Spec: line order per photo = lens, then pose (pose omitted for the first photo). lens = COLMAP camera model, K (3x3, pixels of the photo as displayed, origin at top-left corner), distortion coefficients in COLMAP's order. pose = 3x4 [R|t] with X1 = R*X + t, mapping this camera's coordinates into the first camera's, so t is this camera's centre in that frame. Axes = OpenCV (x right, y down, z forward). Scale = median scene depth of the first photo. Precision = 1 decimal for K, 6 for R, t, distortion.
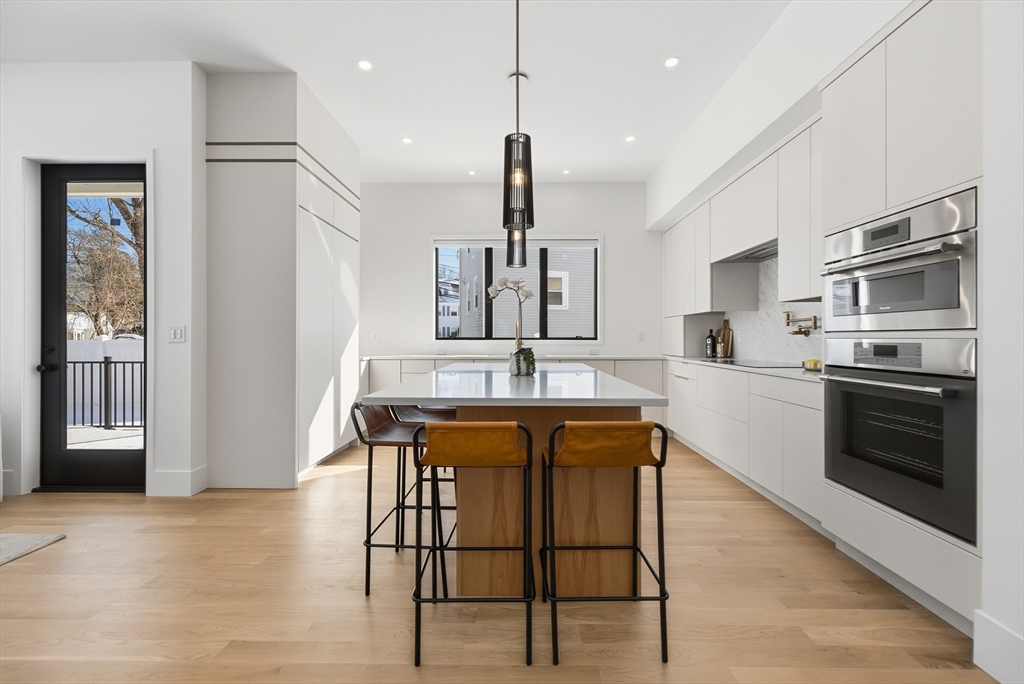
lens RADIAL K [[424.0, 0, 514.8], [0, 424.0, 338.4], [0, 0, 1]] dist [-0.001643, -0.000167]
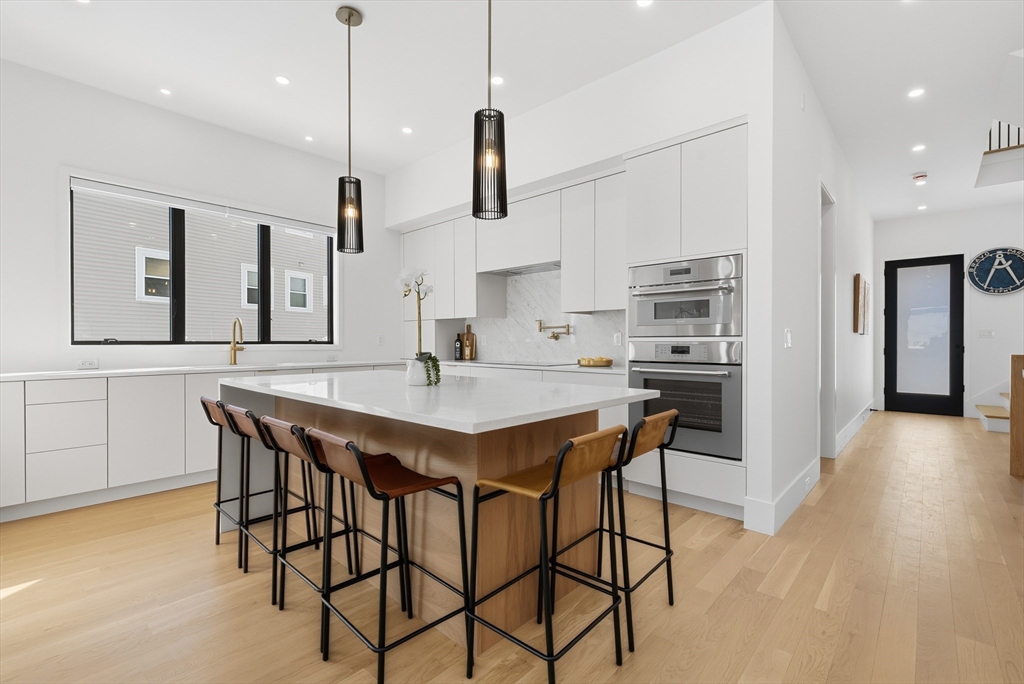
lens RADIAL K [[442.9, 0, 516.8], [0, 442.9, 341.6], [0, 0, 1]] dist [0.000150, -0.000044]
pose [[0.666180, 0.000207, 0.745791, -0.400884], [0.001778, 0.999997, -0.001865, 0.001747], [-0.745789, 0.002569, 0.666177, 0.217169]]
